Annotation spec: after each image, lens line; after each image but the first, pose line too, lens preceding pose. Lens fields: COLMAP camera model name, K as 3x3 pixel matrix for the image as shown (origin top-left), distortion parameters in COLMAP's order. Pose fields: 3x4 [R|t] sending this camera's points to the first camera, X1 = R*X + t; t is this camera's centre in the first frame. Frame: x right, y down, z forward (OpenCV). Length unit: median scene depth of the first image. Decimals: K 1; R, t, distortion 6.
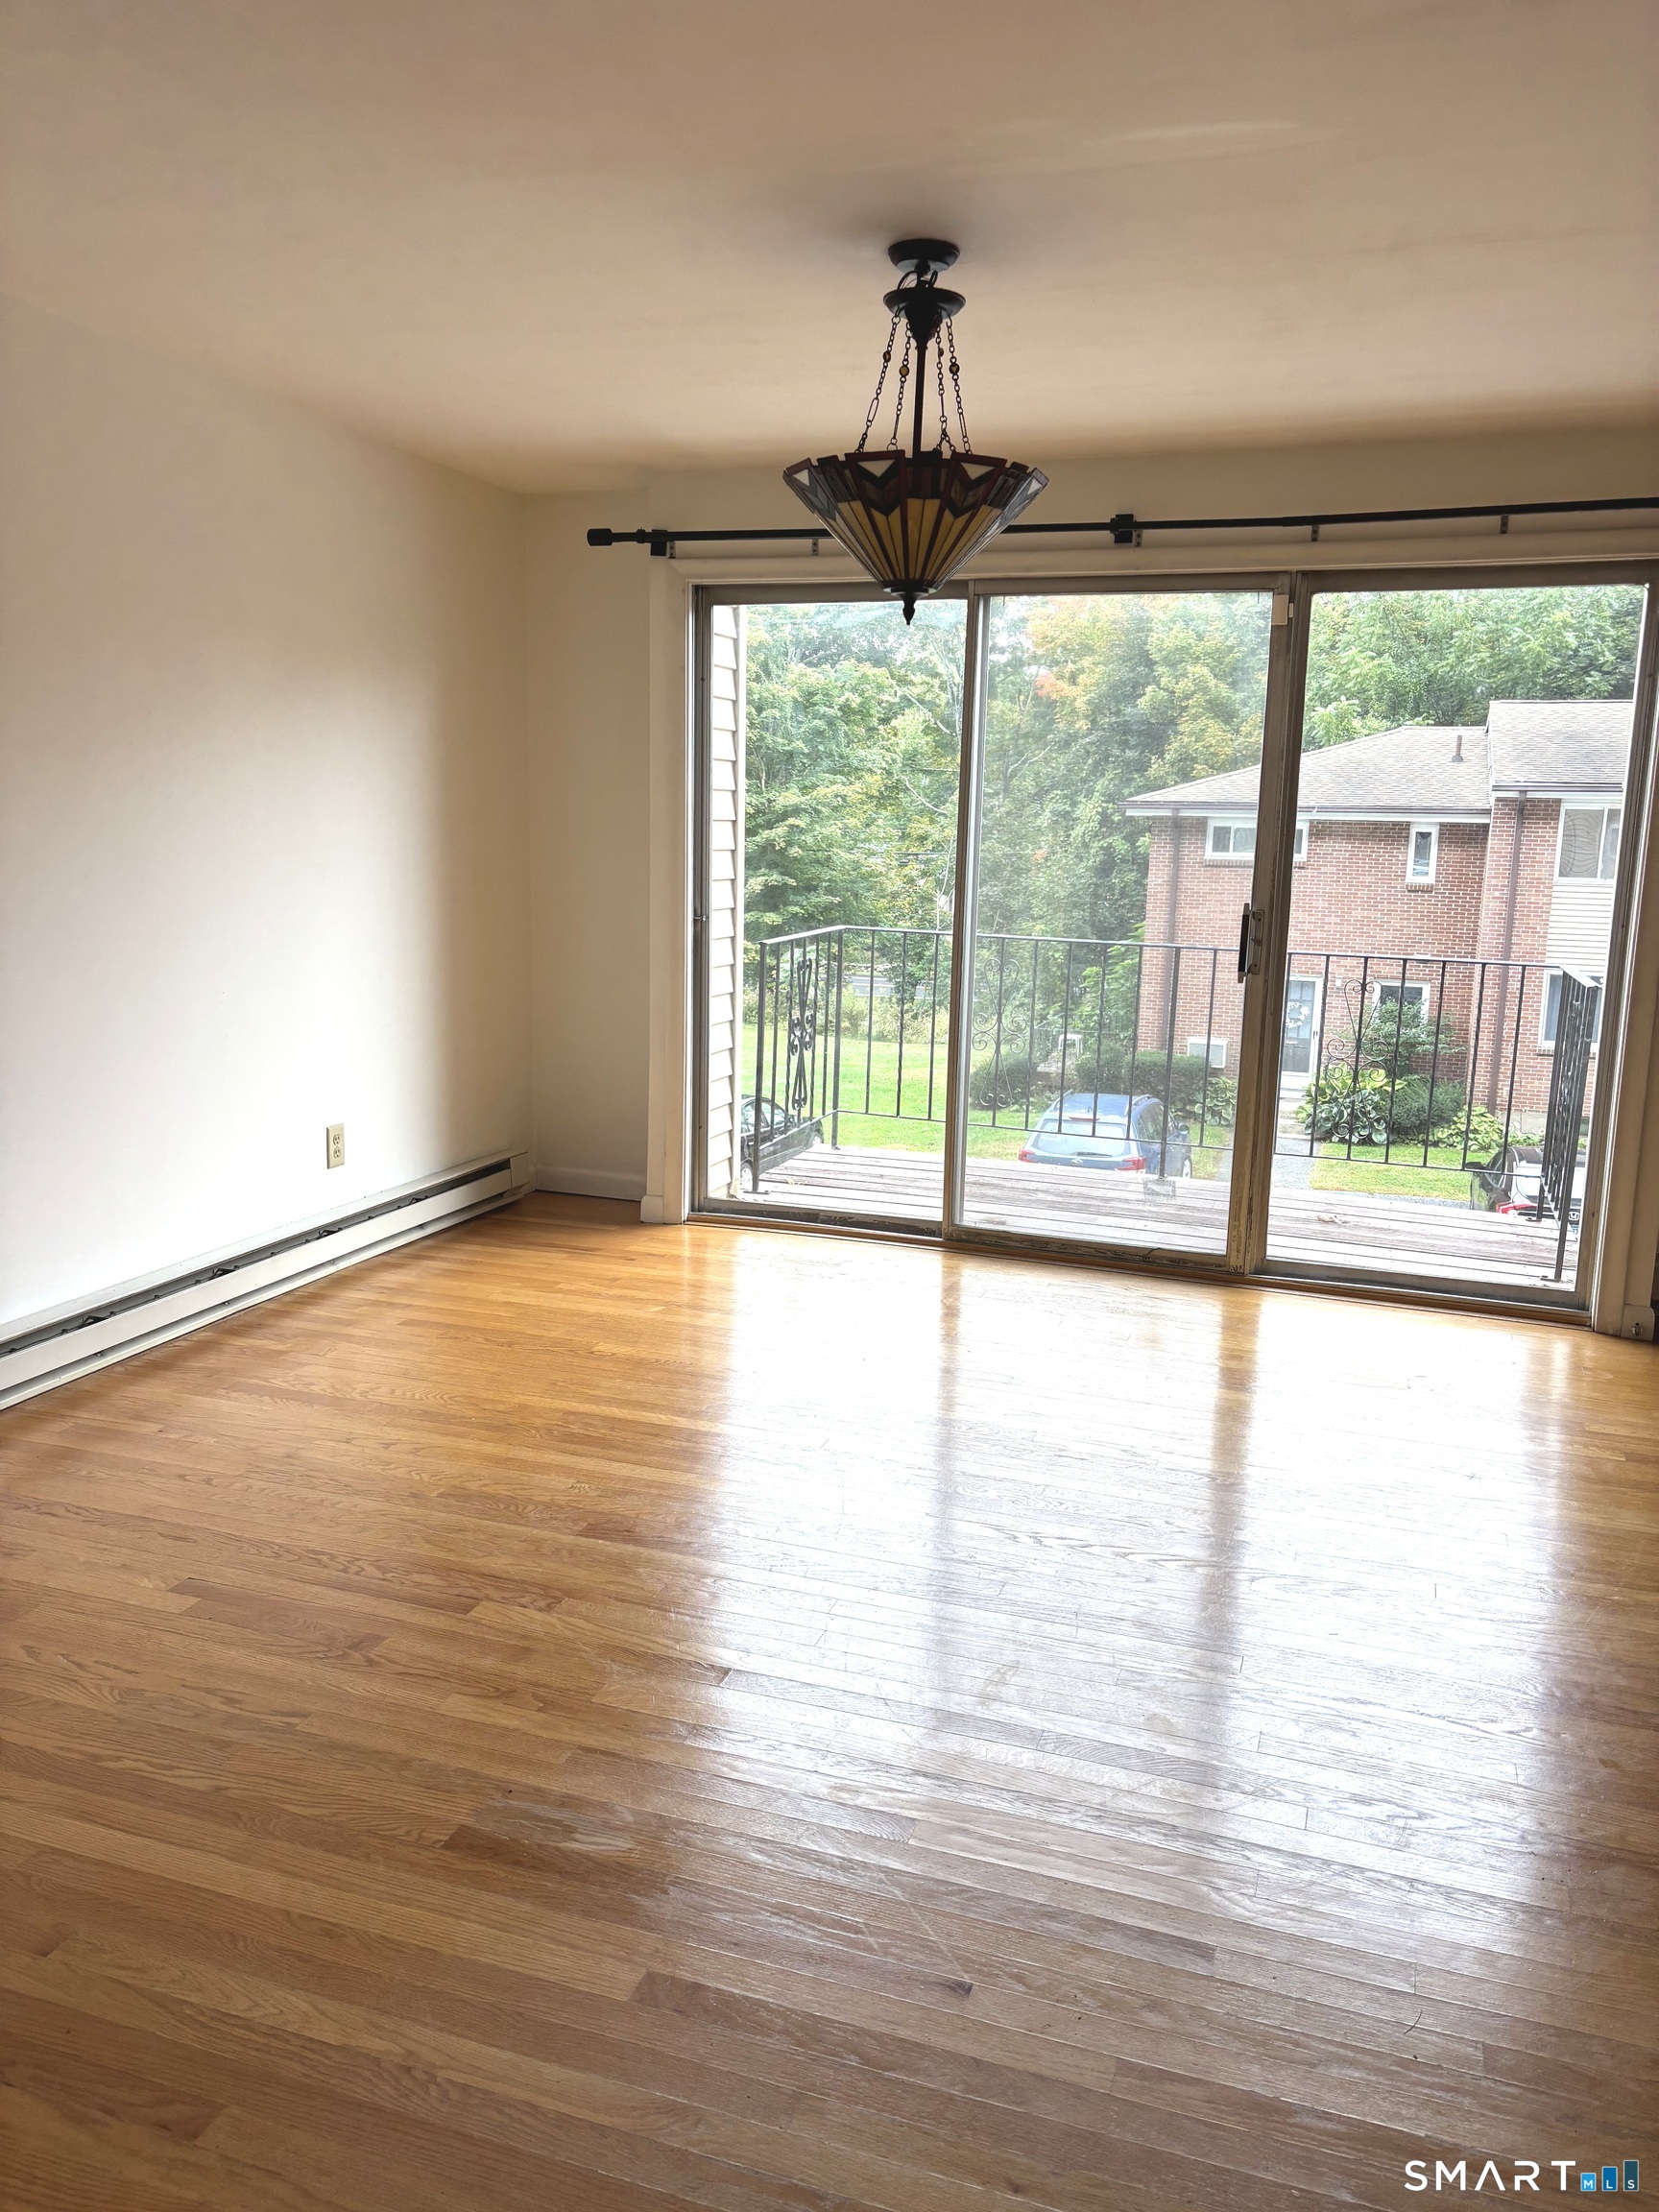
lens RADIAL K [[1669.4, 0, 828.5], [0, 1669.4, 1107.2], [0, 0, 1]] dist [0.034613, -0.002551]
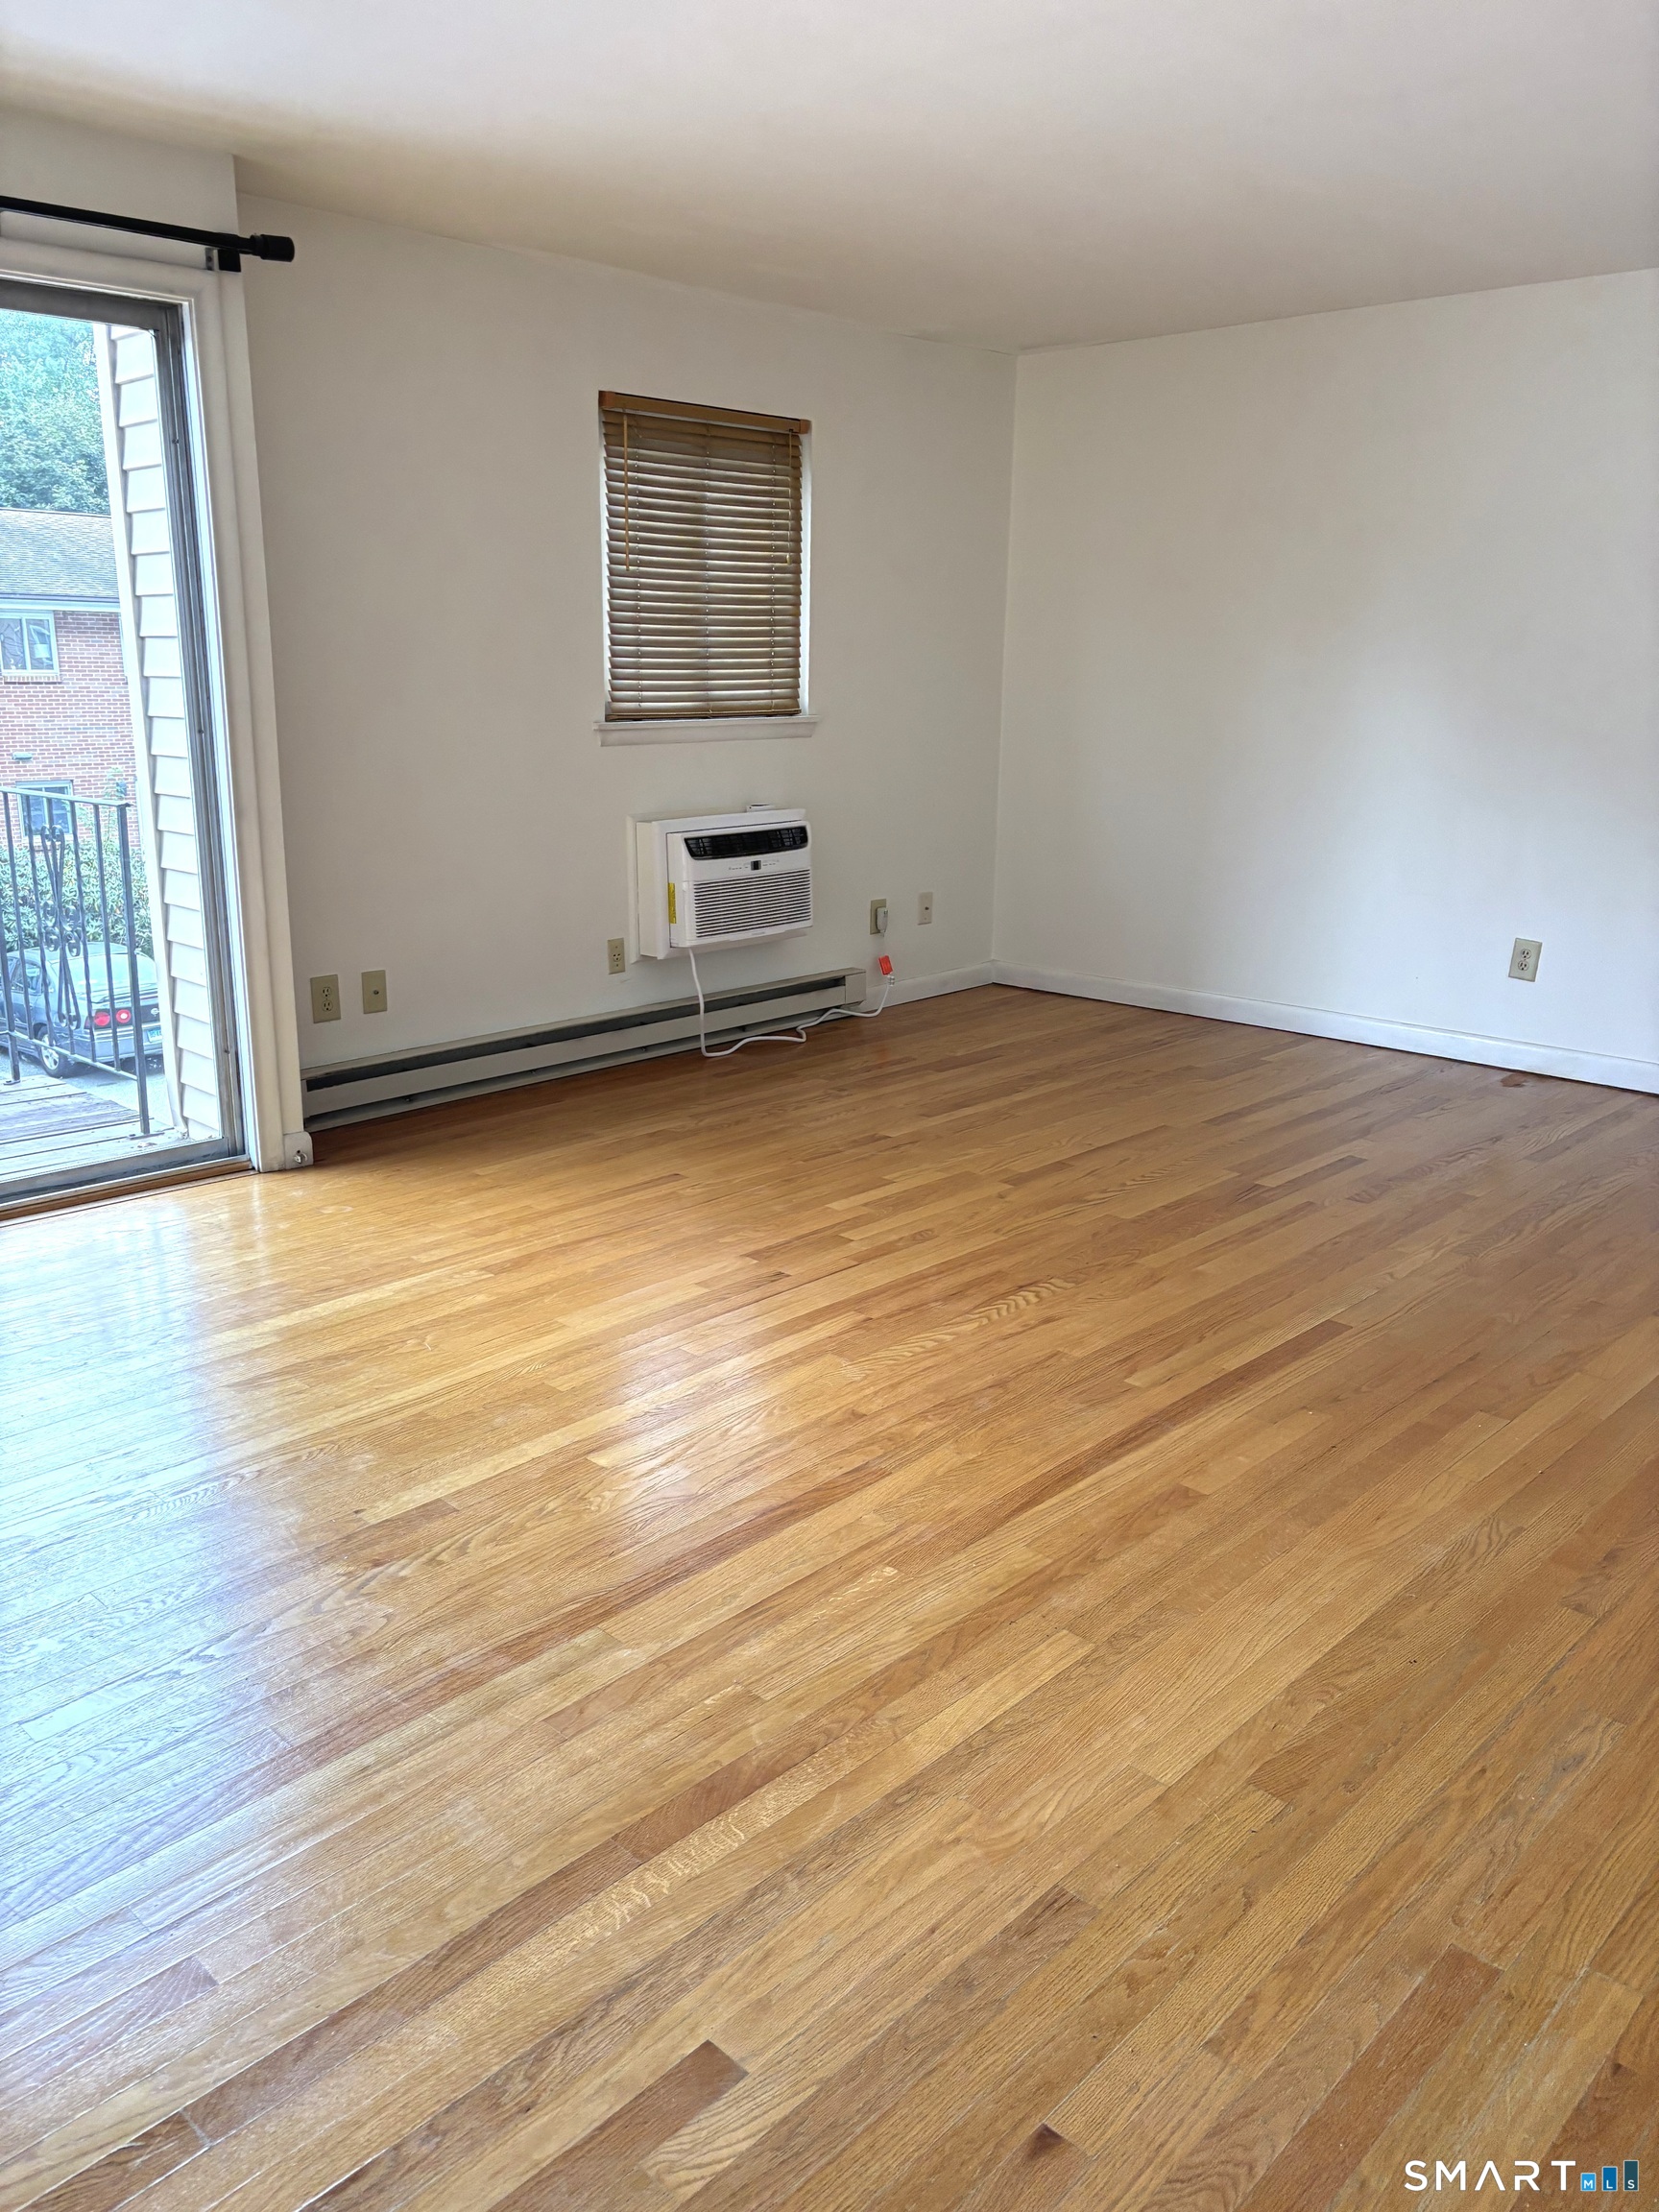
lens RADIAL K [[1669.4, 0, 828.5], [0, 1669.4, 1099.5], [0, 0, 1]] dist [0.034613, -0.002551]
pose [[0.422382, -0.266142, 0.866465, -0.221906], [0.158780, 0.962866, 0.218351, -0.063008], [-0.892402, 0.045350, 0.448956, 0.275246]]
